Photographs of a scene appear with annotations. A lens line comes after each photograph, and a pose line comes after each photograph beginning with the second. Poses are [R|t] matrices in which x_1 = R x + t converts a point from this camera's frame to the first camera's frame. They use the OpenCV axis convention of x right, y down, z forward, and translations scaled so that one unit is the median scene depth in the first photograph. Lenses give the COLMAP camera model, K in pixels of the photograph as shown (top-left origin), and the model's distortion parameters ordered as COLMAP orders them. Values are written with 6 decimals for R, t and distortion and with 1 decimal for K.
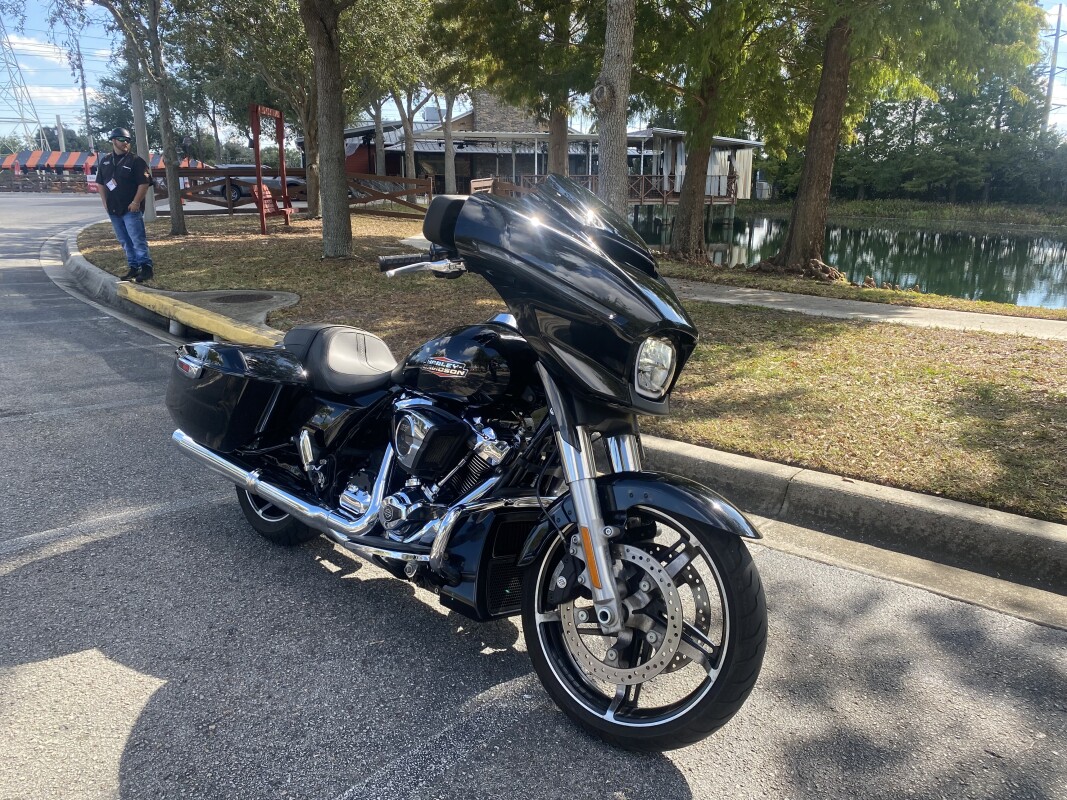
lens RADIAL K [[819.0, 0, 535.2], [0, 819.0, 398.2], [0, 0, 1]] dist [0.010664, -0.007774]
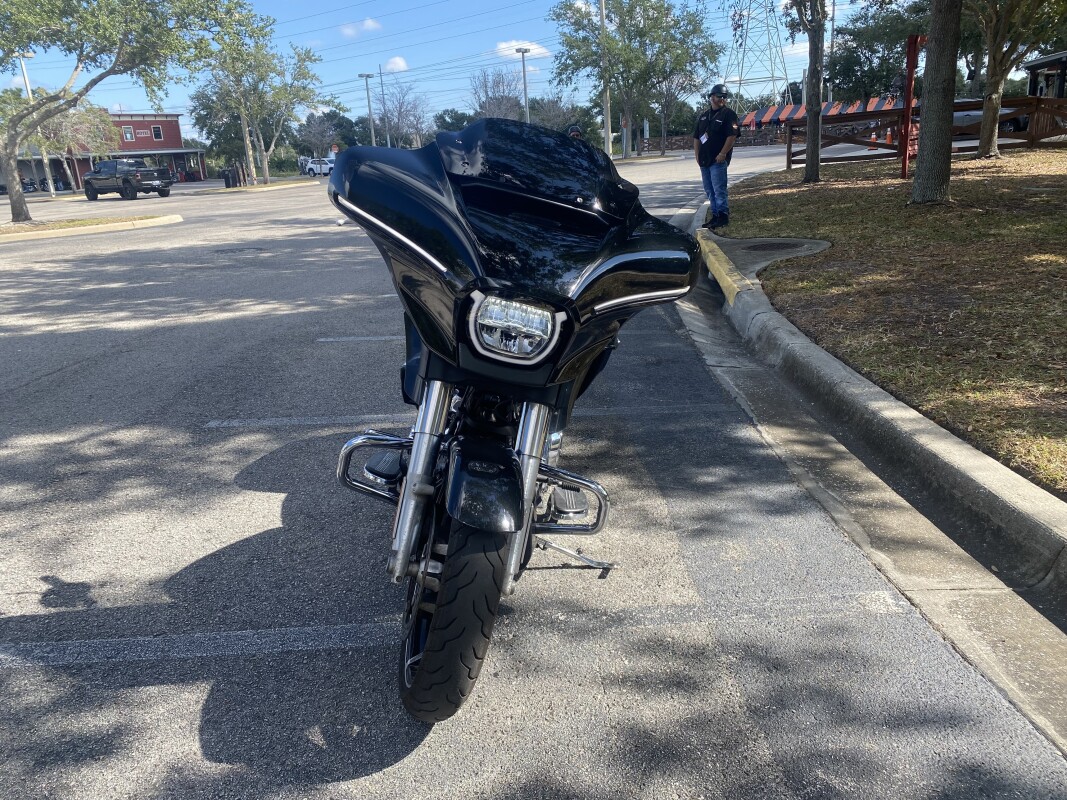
lens RADIAL K [[819.0, 0, 520.7], [0, 819.0, 402.6], [0, 0, 1]] dist [0.010664, -0.007774]
pose [[0.672134, 0.165171, -0.721772, 0.102584], [-0.115439, 0.986257, 0.118196, -0.008725], [0.731376, 0.003877, 0.681964, 0.047721]]
